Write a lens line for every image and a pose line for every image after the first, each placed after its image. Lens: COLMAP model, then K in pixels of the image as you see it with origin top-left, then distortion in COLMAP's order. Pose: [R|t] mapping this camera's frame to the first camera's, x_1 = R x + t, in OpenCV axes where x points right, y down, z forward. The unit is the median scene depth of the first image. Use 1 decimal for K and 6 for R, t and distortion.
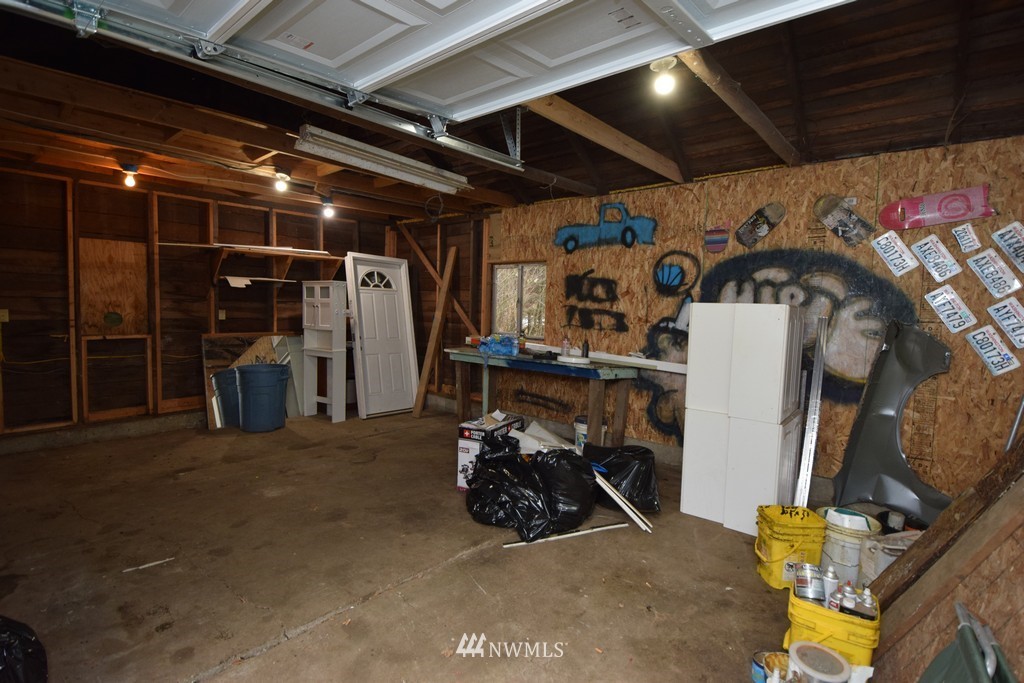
lens RADIAL K [[493.1, 0, 508.9], [0, 493.1, 339.9], [0, 0, 1]] dist [0.009449, -0.018033]
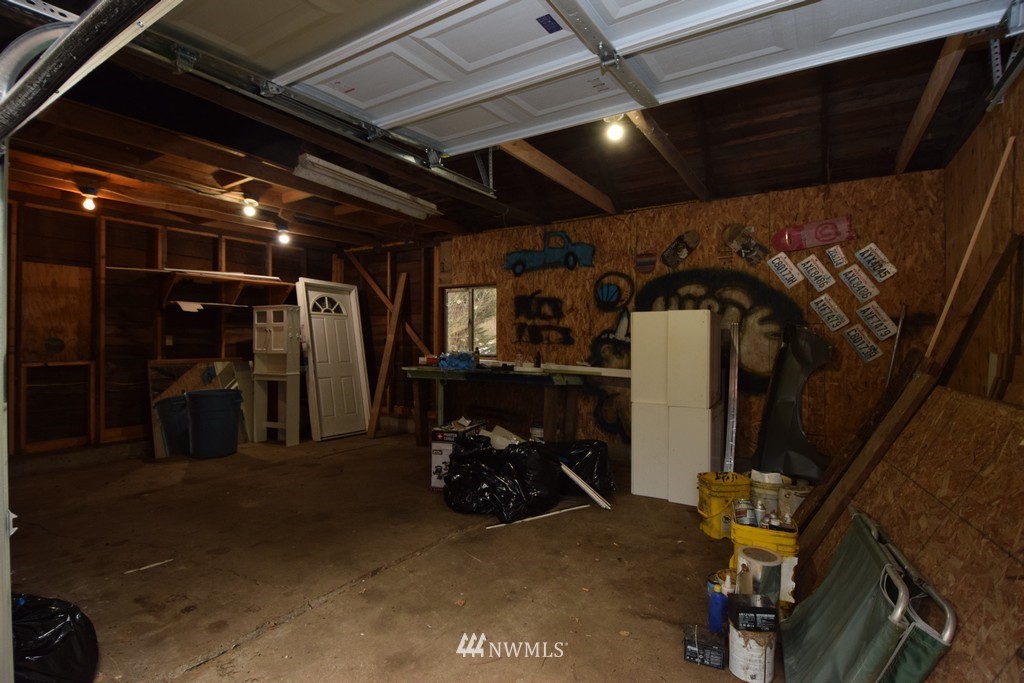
lens RADIAL K [[493.1, 0, 508.6], [0, 493.1, 340.9], [0, 0, 1]] dist [0.009449, -0.018033]
pose [[0.988380, -0.023457, 0.150180, -0.093270], [0.033553, 0.997318, -0.065050, 0.055853], [-0.148251, 0.069333, 0.986516, -0.106851]]
